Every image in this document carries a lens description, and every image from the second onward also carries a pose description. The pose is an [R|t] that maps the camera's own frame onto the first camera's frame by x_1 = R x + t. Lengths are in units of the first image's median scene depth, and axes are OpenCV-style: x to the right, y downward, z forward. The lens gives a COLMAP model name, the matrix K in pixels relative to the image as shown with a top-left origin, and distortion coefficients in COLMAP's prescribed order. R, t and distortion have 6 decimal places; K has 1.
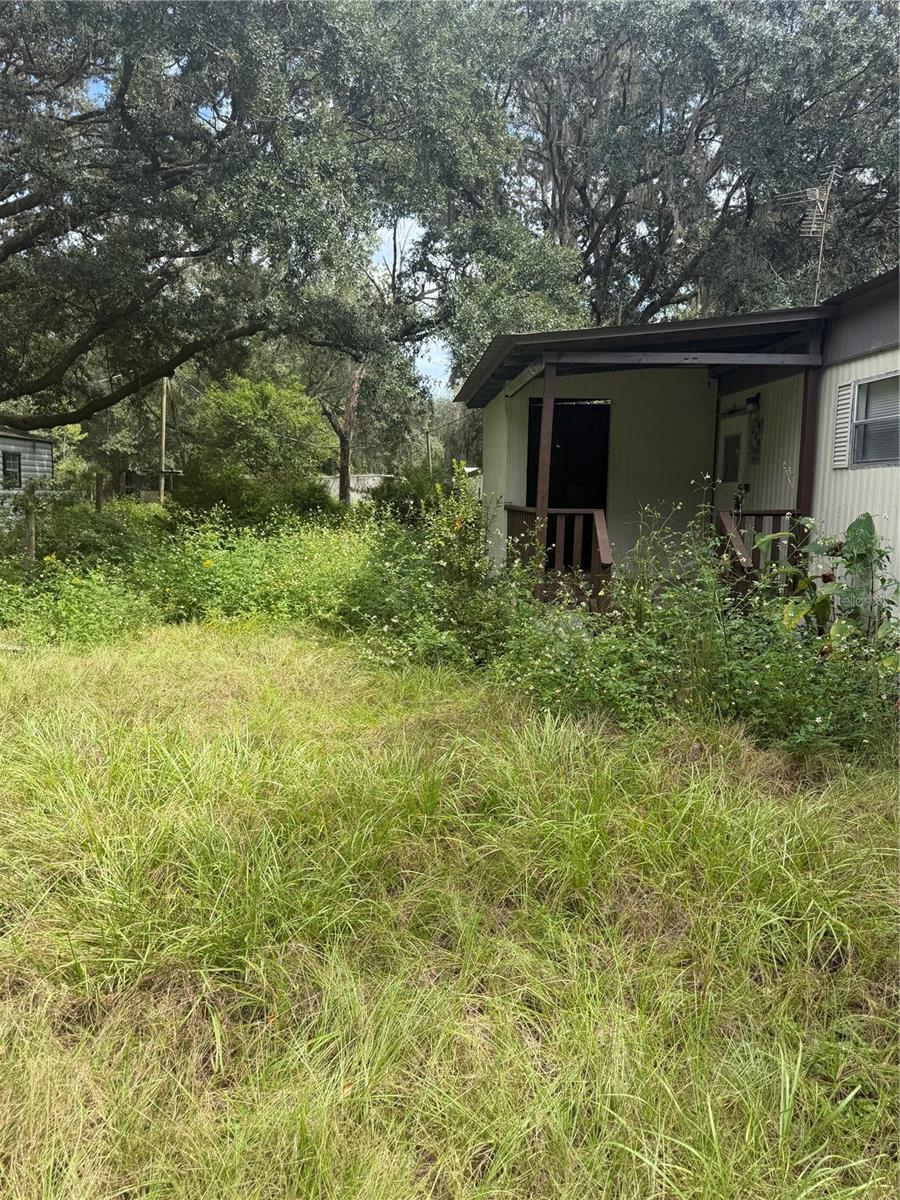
lens RADIAL K [[857.6, 0, 451.6], [0, 857.6, 599.7], [0, 0, 1]] dist [0.007226, -0.013127]
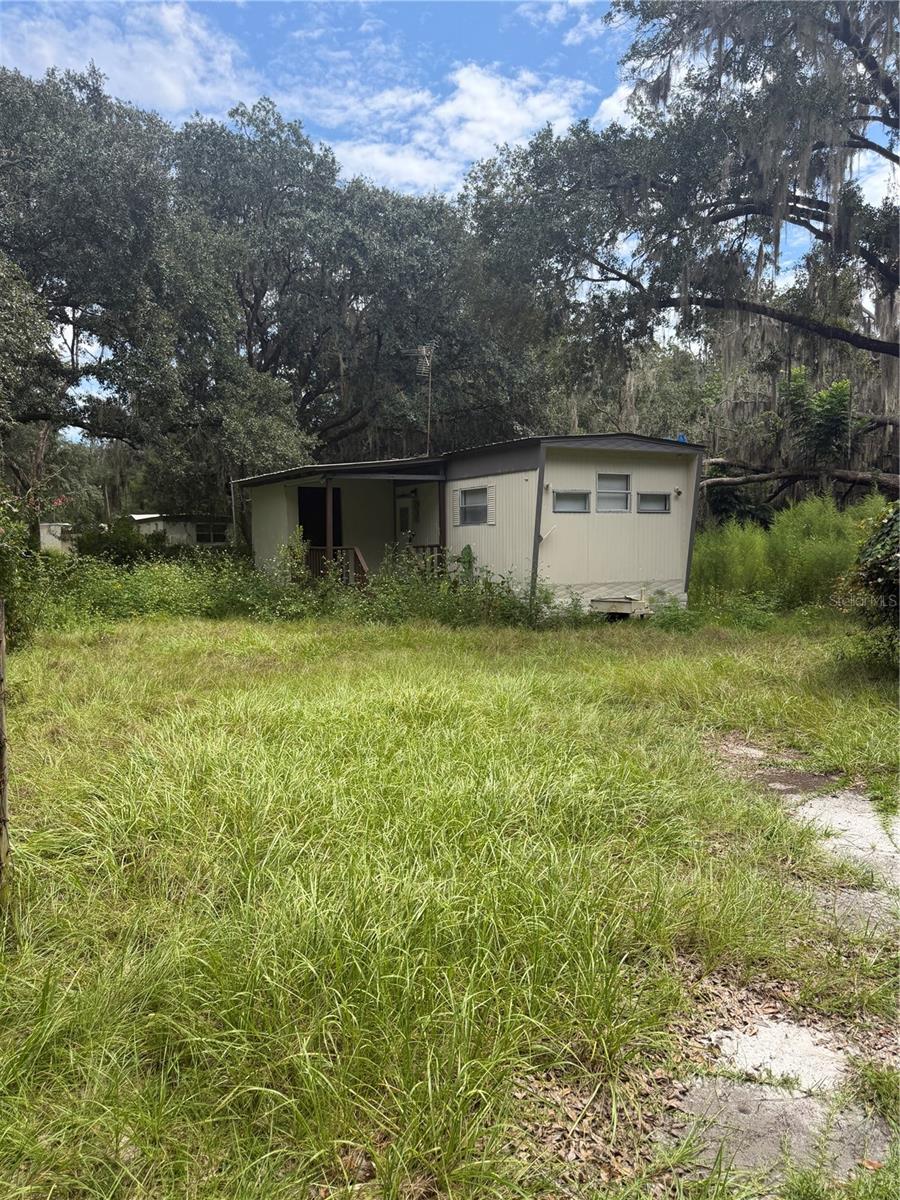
lens RADIAL K [[857.6, 0, 449.9], [0, 857.6, 599.6], [0, 0, 1]] dist [0.007226, -0.013127]
pose [[0.908627, -0.056088, 0.413825, -0.539298], [0.075588, 0.996661, -0.030884, 0.117951], [-0.410711, 0.059342, 0.909832, -1.101692]]
